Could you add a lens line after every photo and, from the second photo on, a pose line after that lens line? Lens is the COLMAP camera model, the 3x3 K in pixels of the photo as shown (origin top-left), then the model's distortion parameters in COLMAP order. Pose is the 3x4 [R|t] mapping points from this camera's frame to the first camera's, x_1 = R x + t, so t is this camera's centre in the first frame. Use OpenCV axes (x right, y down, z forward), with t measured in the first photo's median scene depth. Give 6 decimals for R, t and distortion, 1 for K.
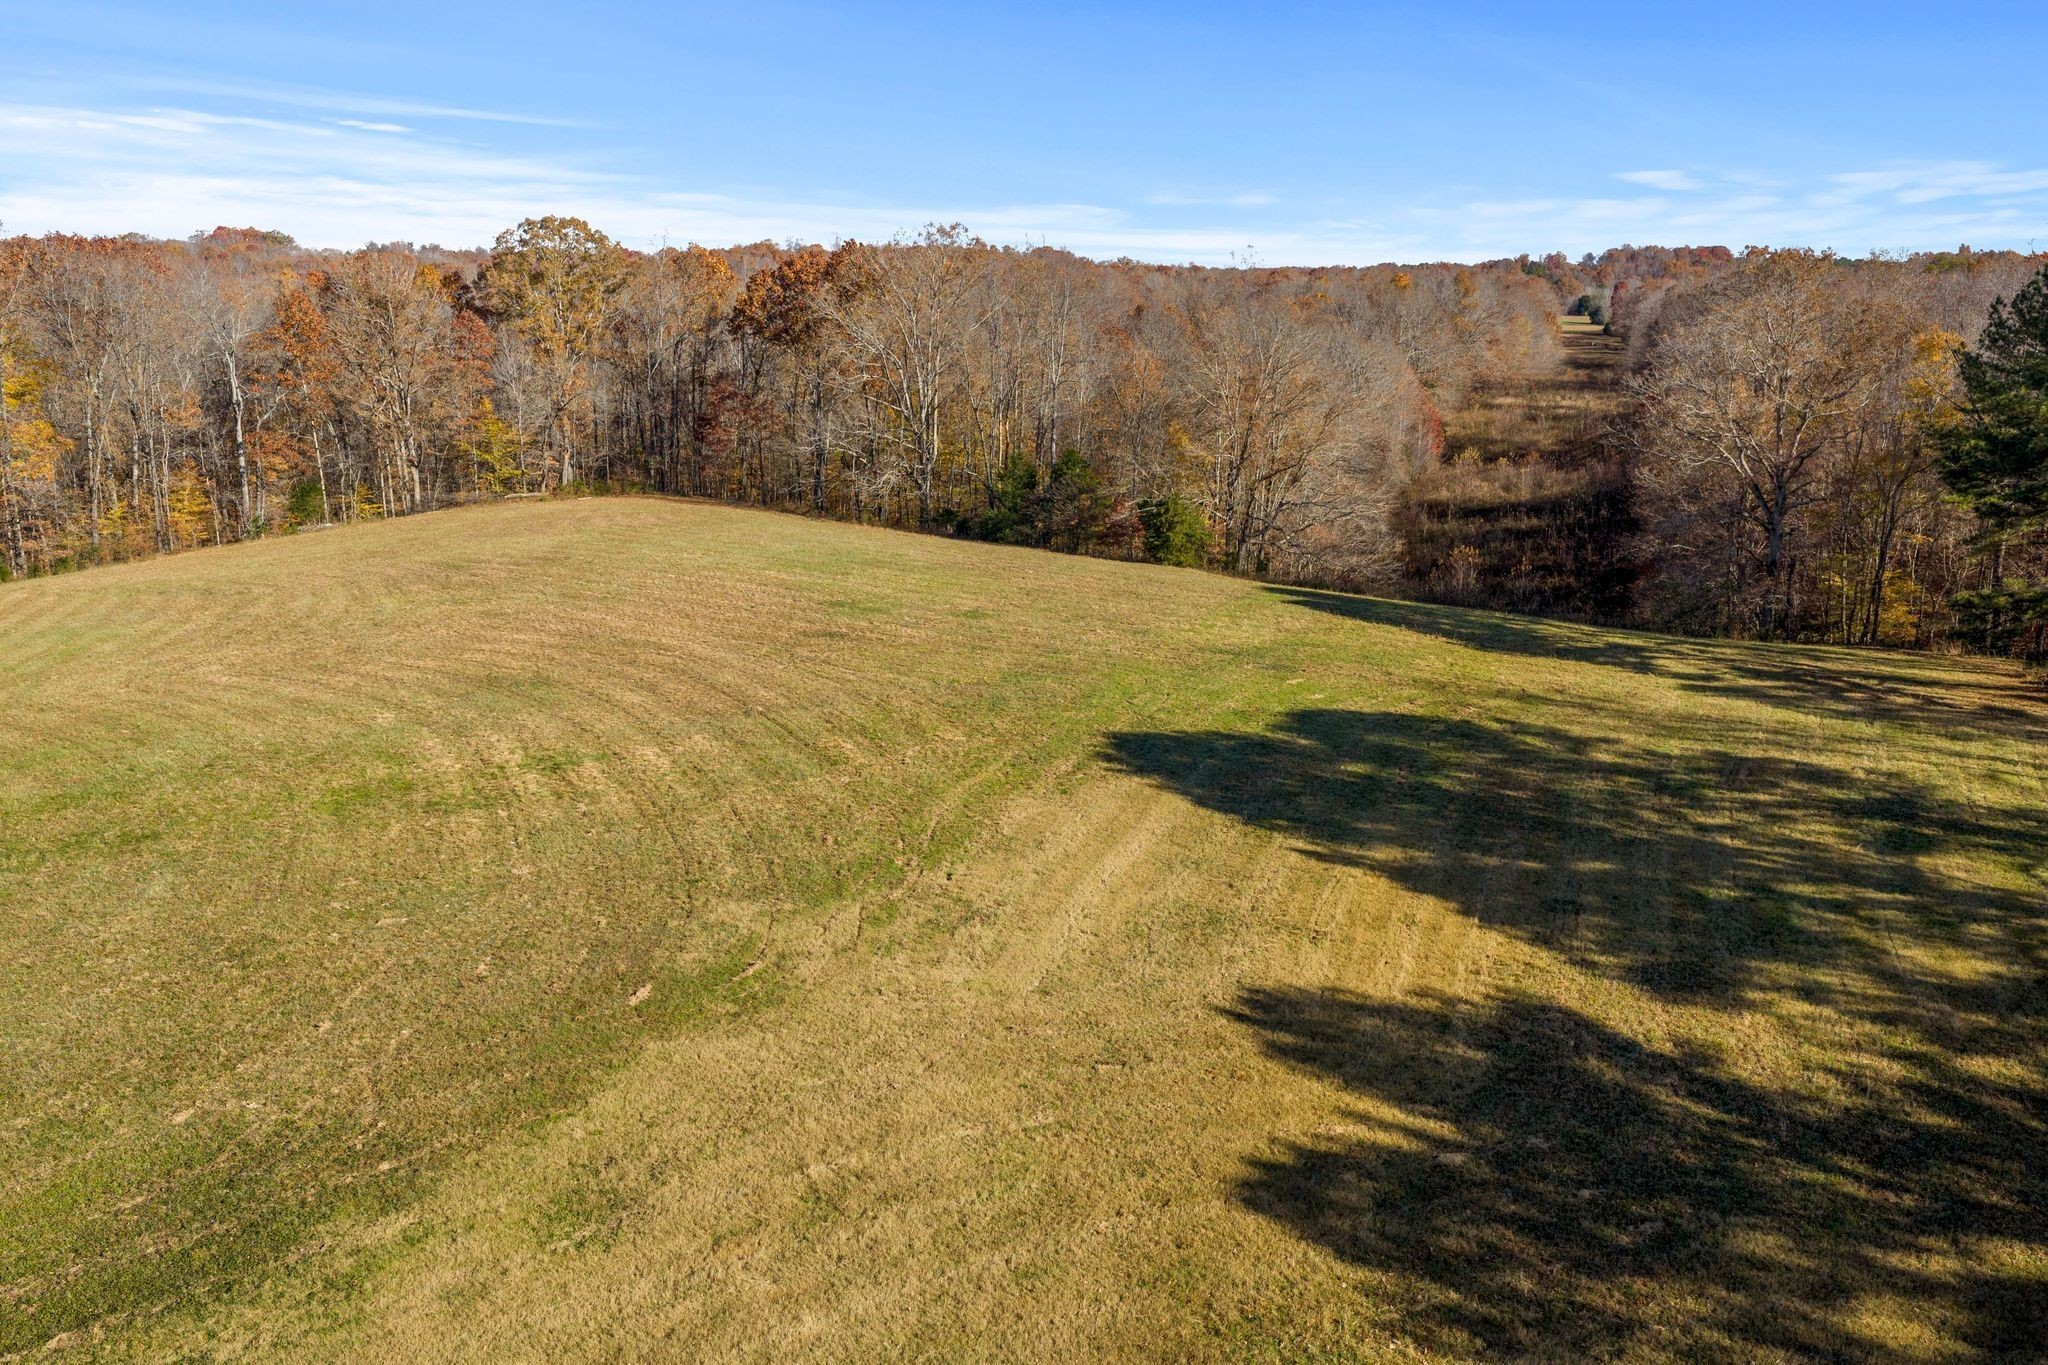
lens RADIAL K [[1695.6, 0, 1034.7], [0, 1695.6, 694.7], [0, 0, 1]] dist [0.019292, -0.029584]
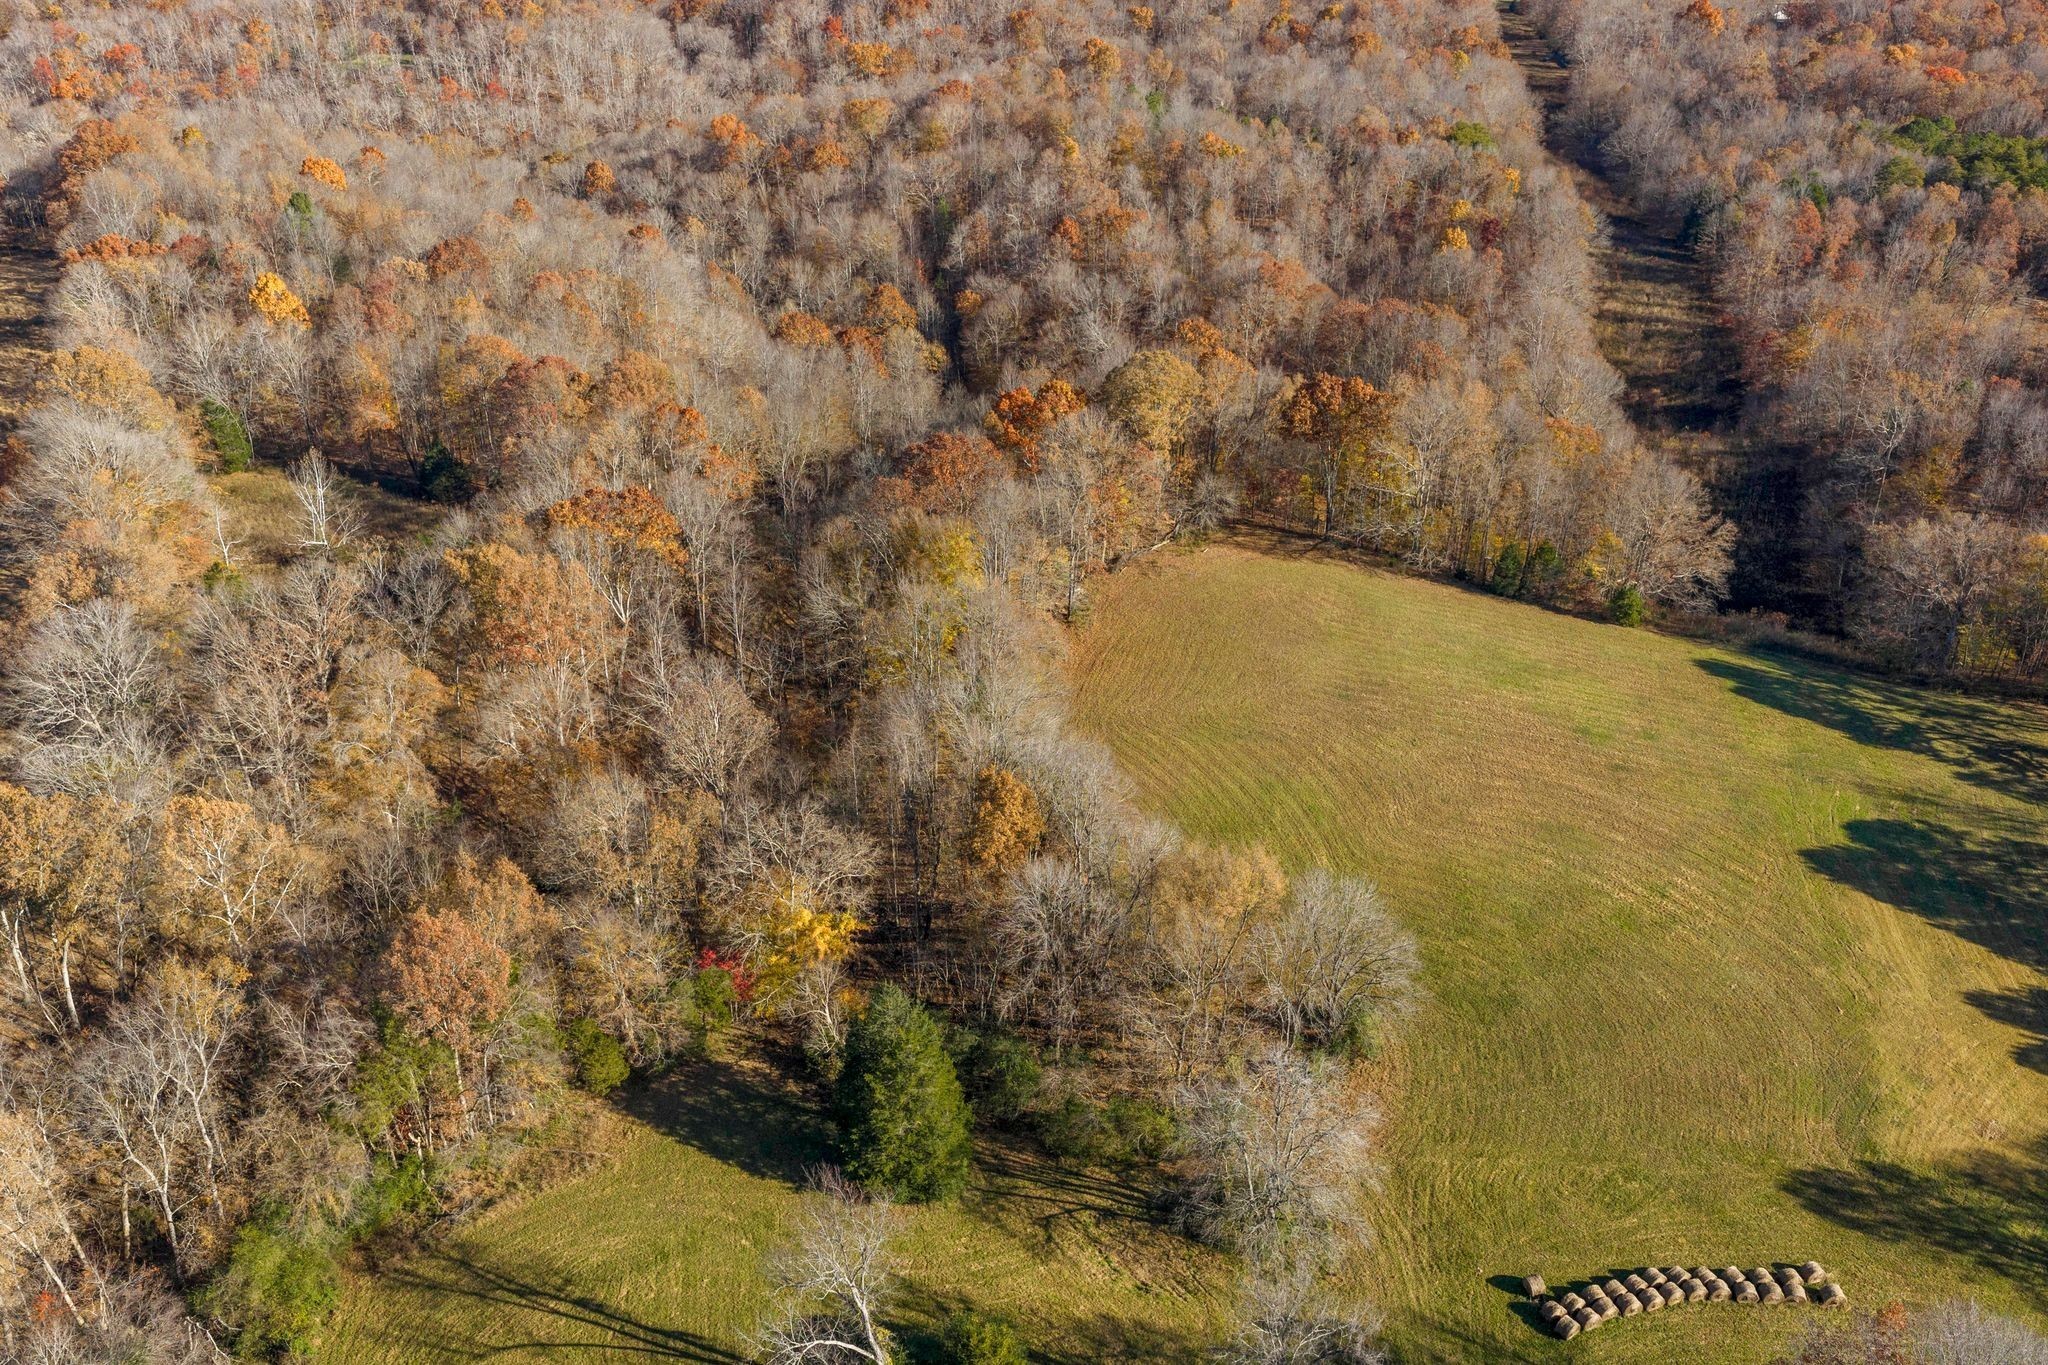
lens RADIAL K [[1809.4, 0, 1027.3], [0, 1809.4, 683.5], [0, 0, 1]] dist [0.022792, -0.050387]
pose [[0.989886, -0.067589, 0.124730, -1.505803], [0.034328, 0.967204, 0.251671, -0.989398], [-0.137650, -0.244844, 0.959742, -1.514245]]
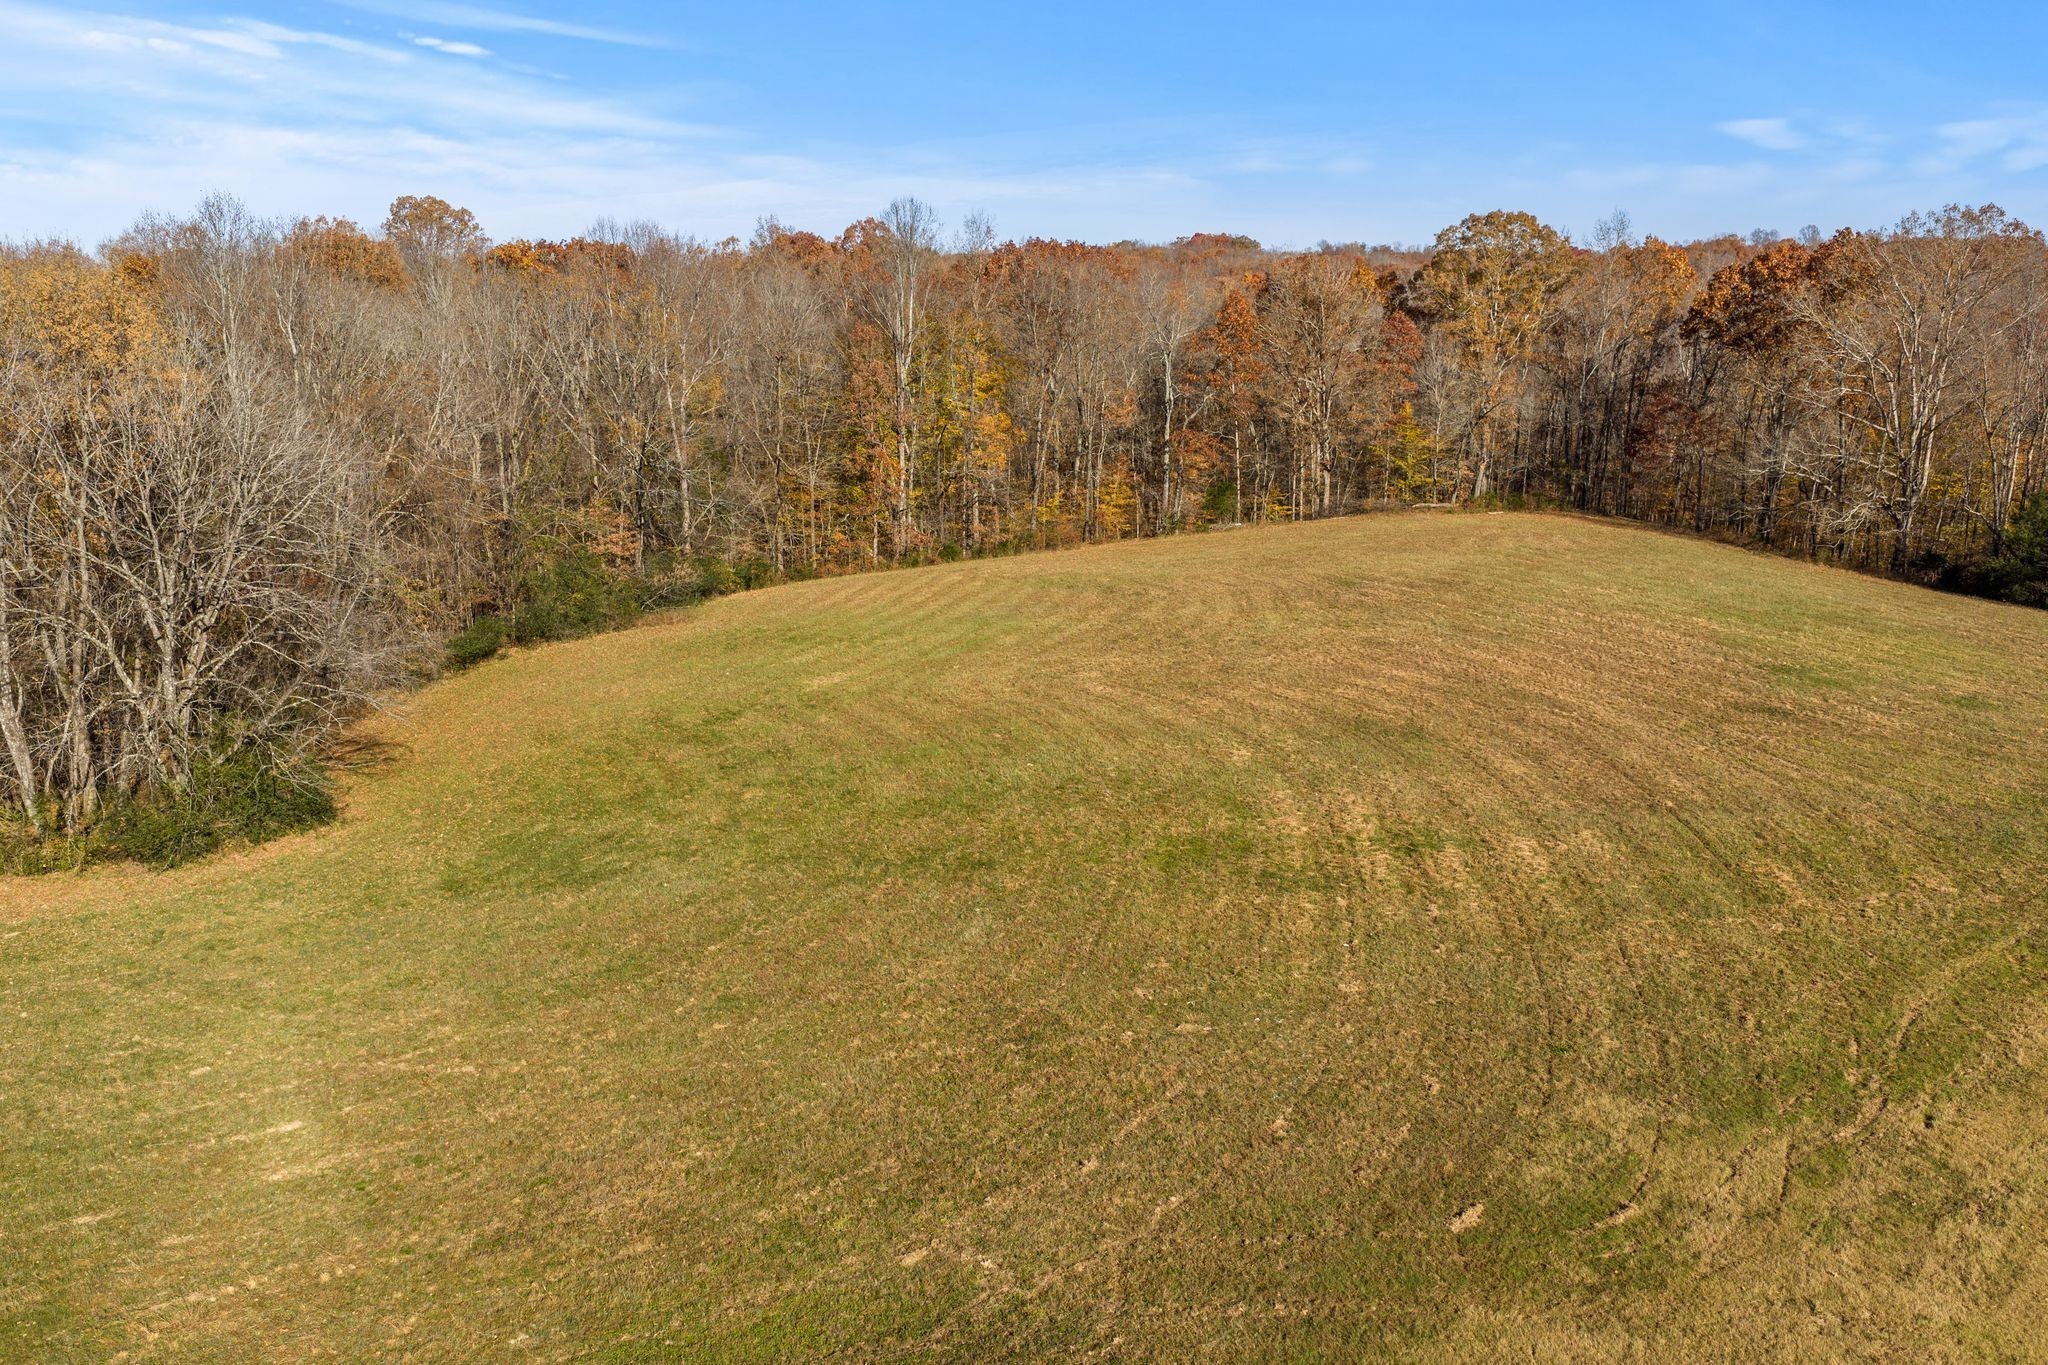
lens RADIAL K [[1695.6, 0, 1028.1], [0, 1695.6, 697.0], [0, 0, 1]] dist [0.019292, -0.029584]
pose [[0.862423, 0.114856, -0.492985, -0.033353], [-0.114356, 0.992947, 0.031283, -0.034208], [0.493101, 0.029397, 0.869475, 0.146661]]
